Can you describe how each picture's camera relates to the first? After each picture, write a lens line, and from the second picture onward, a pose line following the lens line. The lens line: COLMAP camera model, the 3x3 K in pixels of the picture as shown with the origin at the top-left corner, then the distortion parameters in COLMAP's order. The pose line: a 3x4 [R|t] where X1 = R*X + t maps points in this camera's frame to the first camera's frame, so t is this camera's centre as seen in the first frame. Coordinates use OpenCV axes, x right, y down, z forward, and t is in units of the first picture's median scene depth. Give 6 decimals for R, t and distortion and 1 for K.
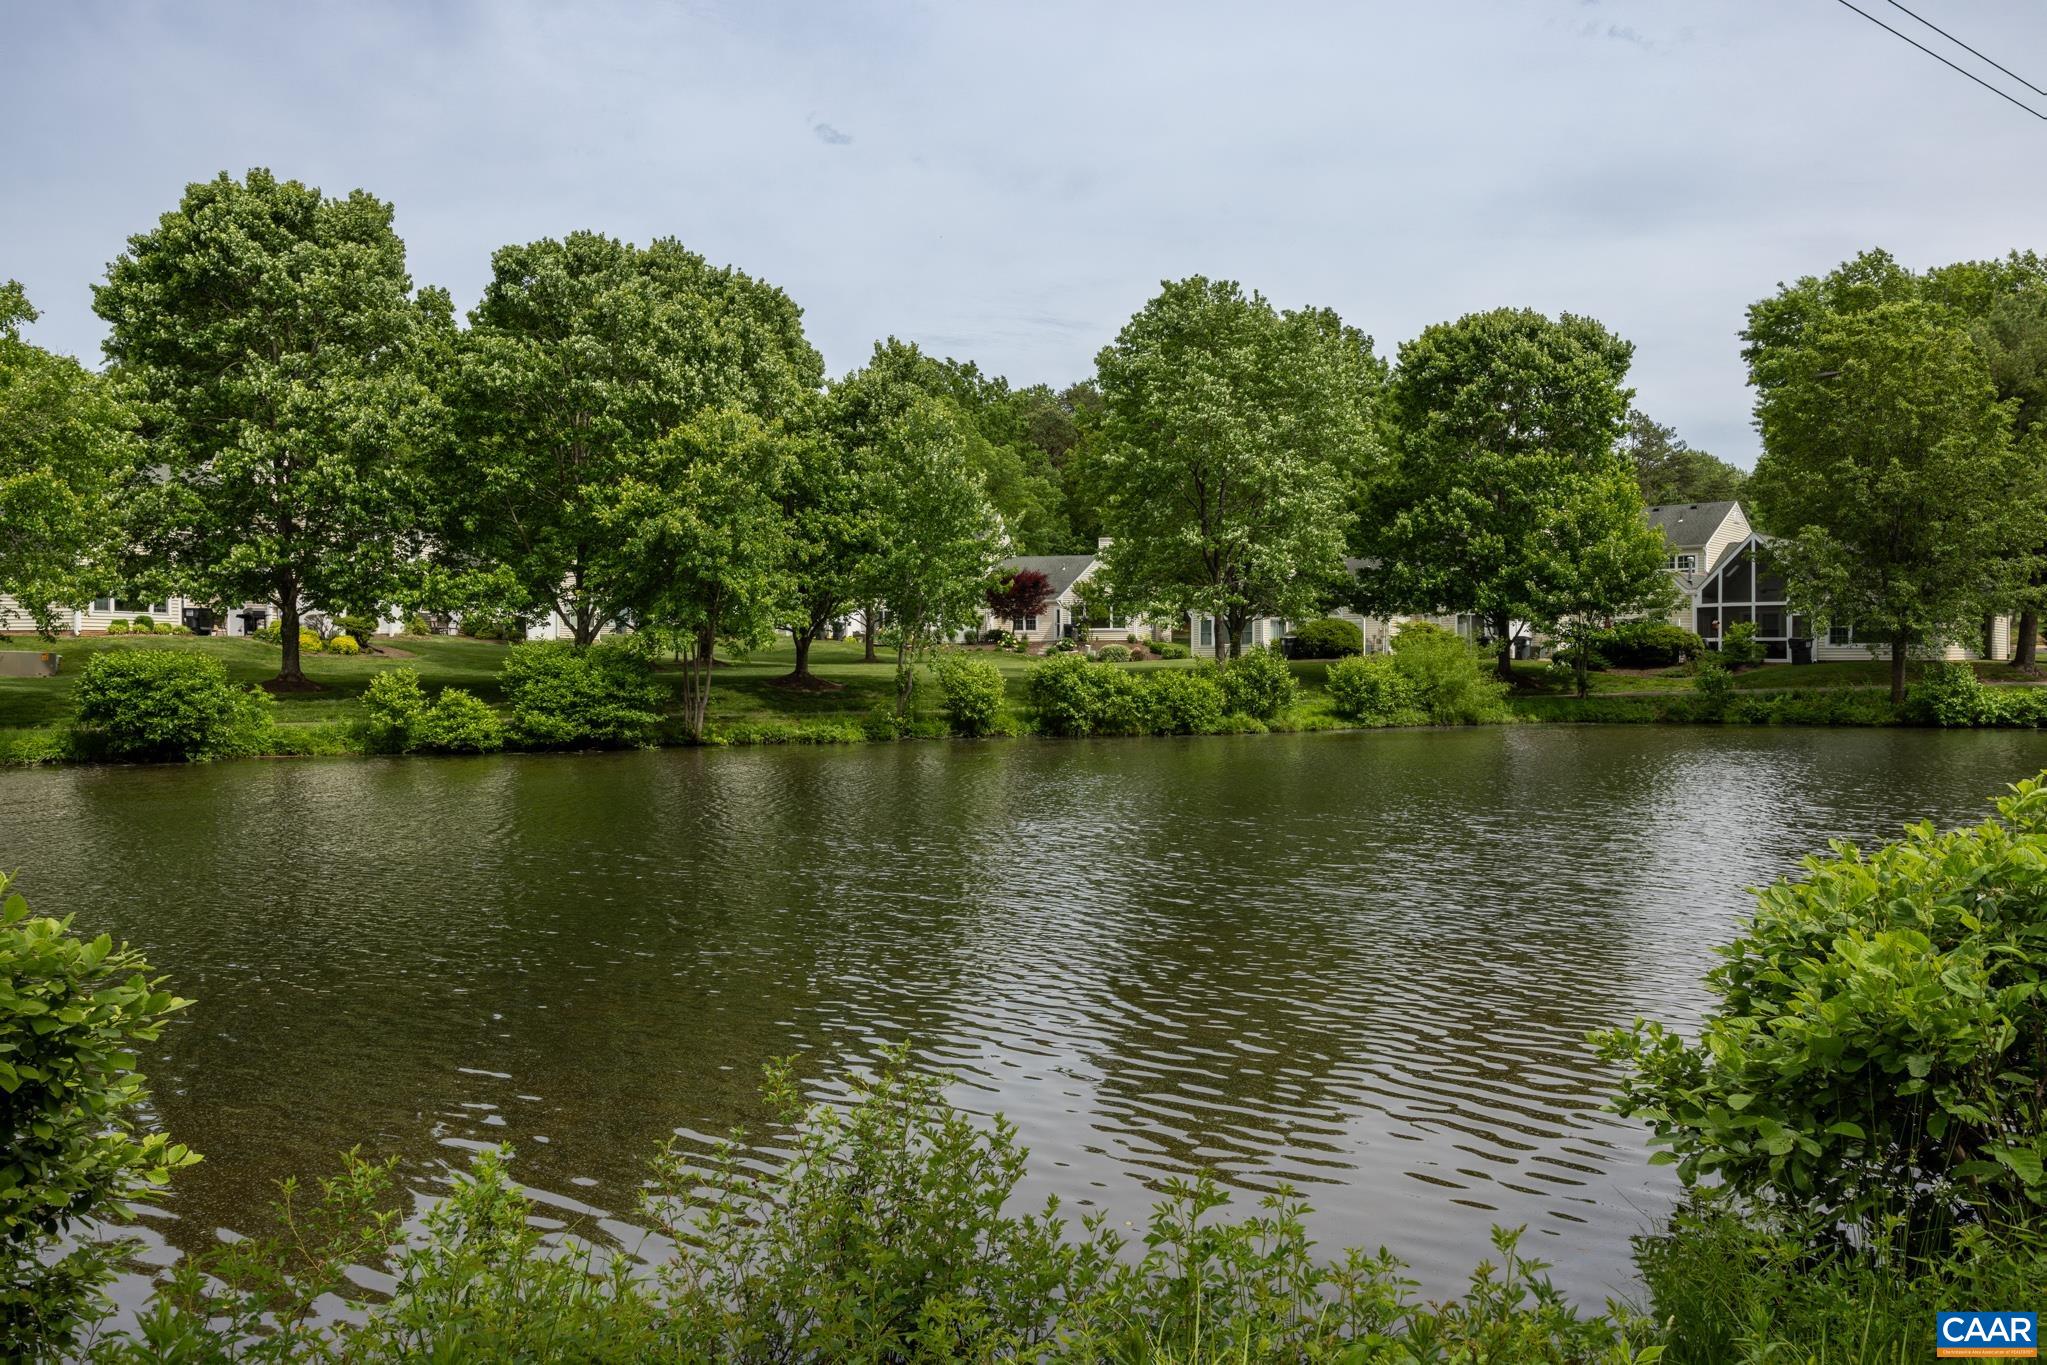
lens RADIAL K [[1116.1, 0, 1020.3], [0, 1116.1, 677.8], [0, 0, 1]] dist [0.000139, 0.000433]
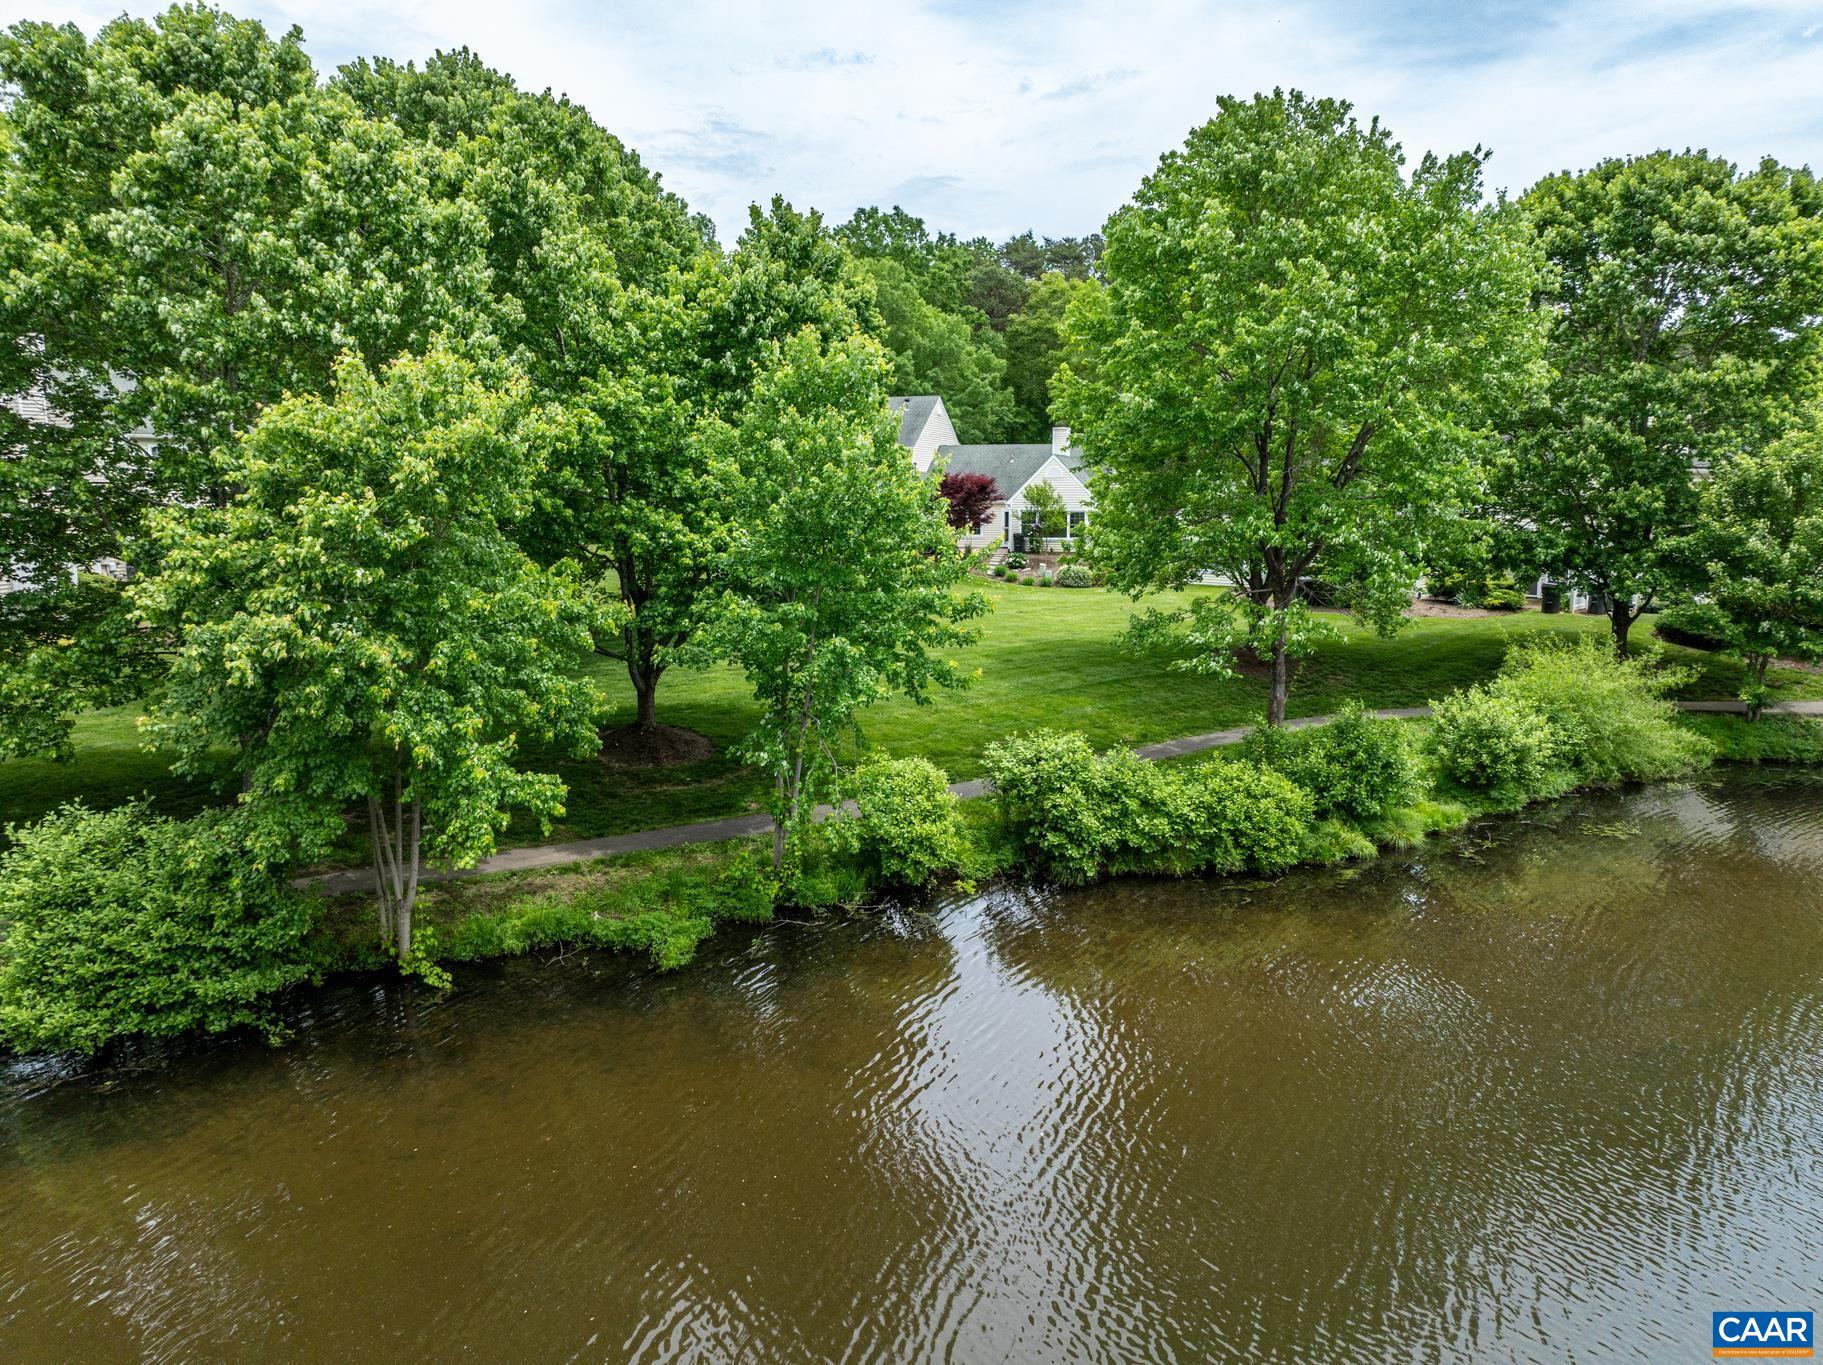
lens RADIAL K [[1069.4, 0, 907.9], [0, 1069.4, 682.5], [0, 0, 1]] dist [-0.060181, 0.047711]
pose [[0.999019, 0.008835, -0.043393, -0.013963], [-0.002647, 0.990060, 0.140624, -0.118110], [0.044204, -0.140371, 0.989112, 0.375516]]
